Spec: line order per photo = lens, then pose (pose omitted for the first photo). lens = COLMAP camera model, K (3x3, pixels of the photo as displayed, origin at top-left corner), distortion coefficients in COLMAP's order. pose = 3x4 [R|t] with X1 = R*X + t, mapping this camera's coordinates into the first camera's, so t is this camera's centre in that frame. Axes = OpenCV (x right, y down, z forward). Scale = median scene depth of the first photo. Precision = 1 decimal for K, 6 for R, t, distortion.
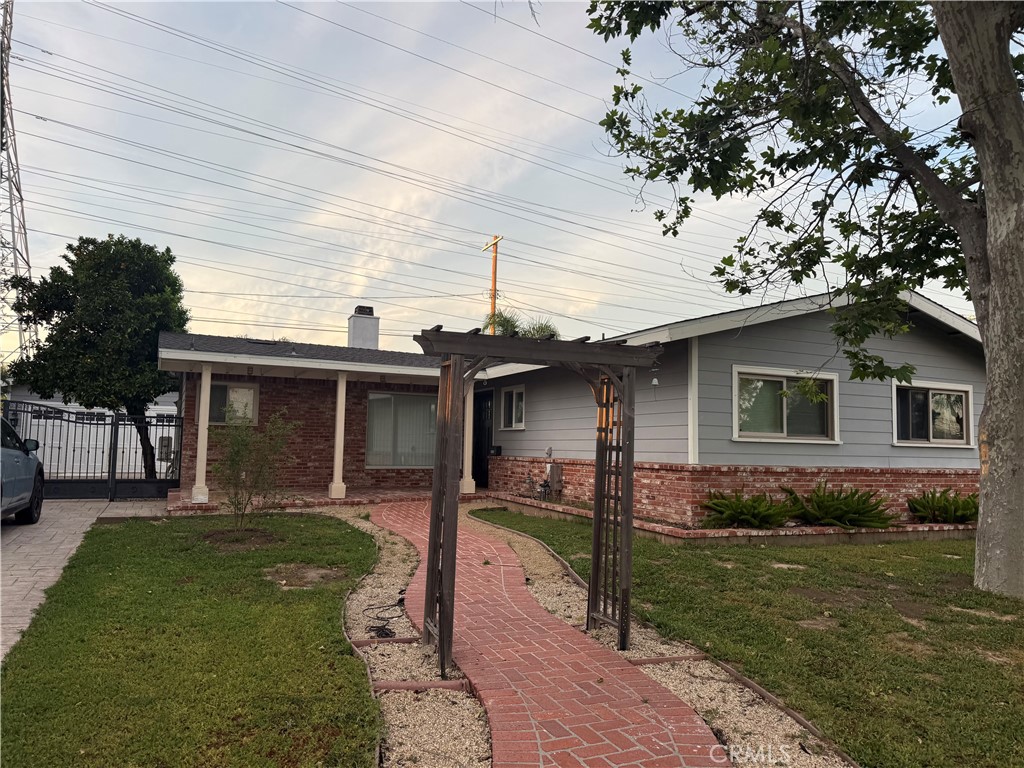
lens RADIAL K [[717.4, 0, 523.1], [0, 717.4, 386.2], [0, 0, 1]] dist [0.097089, -0.148076]
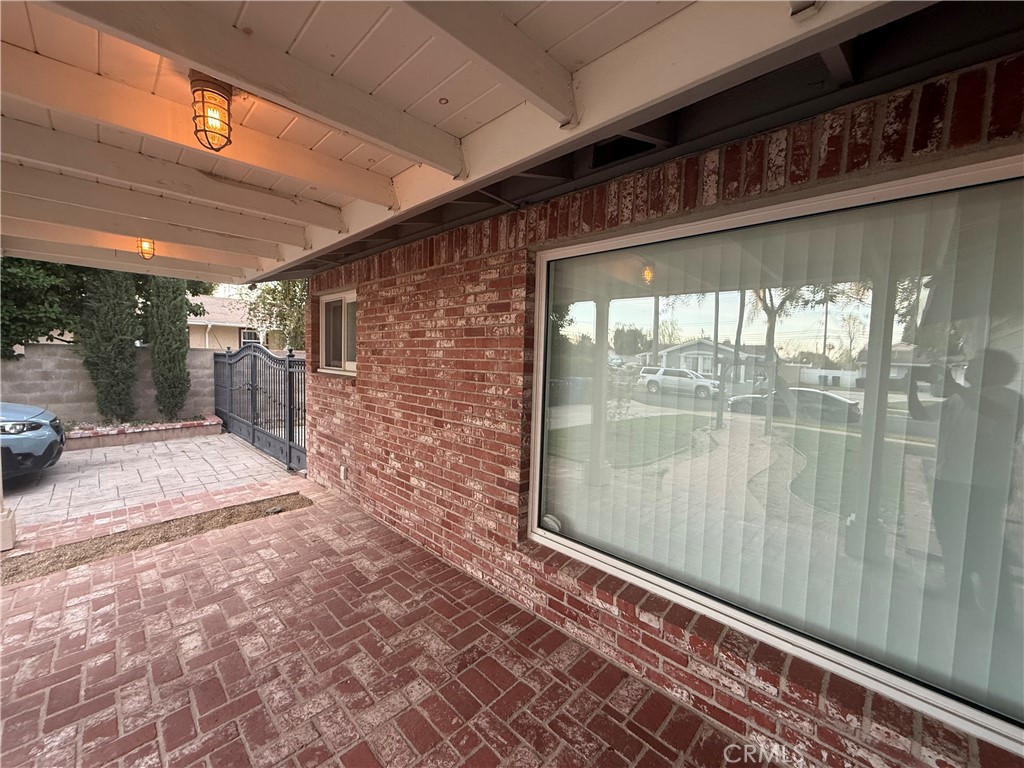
lens RADIAL K [[407.7, 0, 510.5], [0, 407.7, 384.5], [0, 0, 1]] dist [-0.001323, -0.000234]
pose [[0.319707, 0.055737, -0.945876, -0.073614], [0.057027, 0.995327, 0.077926, 0.040743], [0.945799, -0.078854, 0.315034, 0.921725]]
